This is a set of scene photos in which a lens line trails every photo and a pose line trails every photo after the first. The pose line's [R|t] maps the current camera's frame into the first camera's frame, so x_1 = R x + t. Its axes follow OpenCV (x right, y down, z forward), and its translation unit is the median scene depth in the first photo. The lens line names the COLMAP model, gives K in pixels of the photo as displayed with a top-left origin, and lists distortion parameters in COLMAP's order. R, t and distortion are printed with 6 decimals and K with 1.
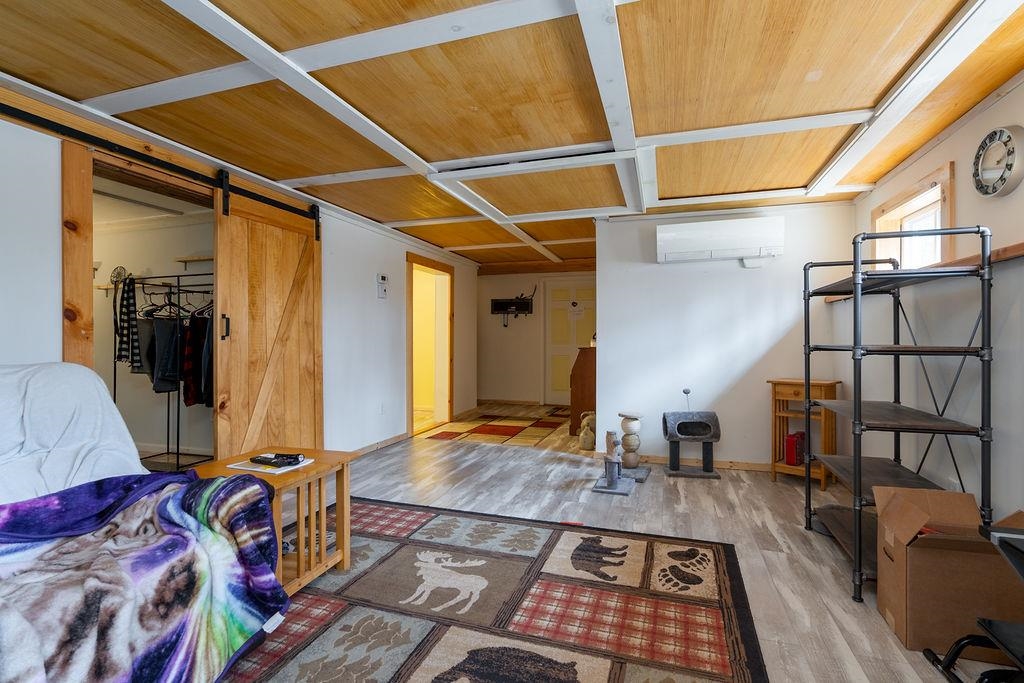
lens RADIAL K [[461.5, 0, 515.0], [0, 461.5, 341.2], [0, 0, 1]] dist [-0.005809, 0.001752]
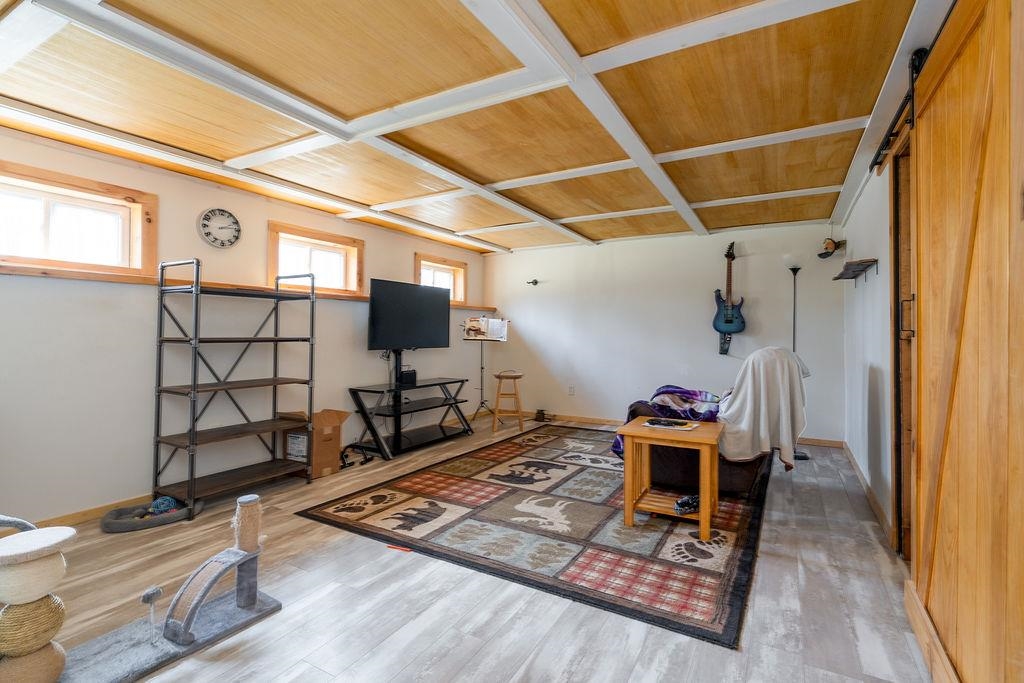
lens RADIAL K [[461.5, 0, 515.2], [0, 461.5, 337.3], [0, 0, 1]] dist [-0.005809, 0.001752]
pose [[-0.978126, -0.006342, 0.207917, -0.327440], [-0.003911, 0.999919, 0.012100, -0.010050], [-0.207976, 0.011022, -0.978072, 2.217147]]
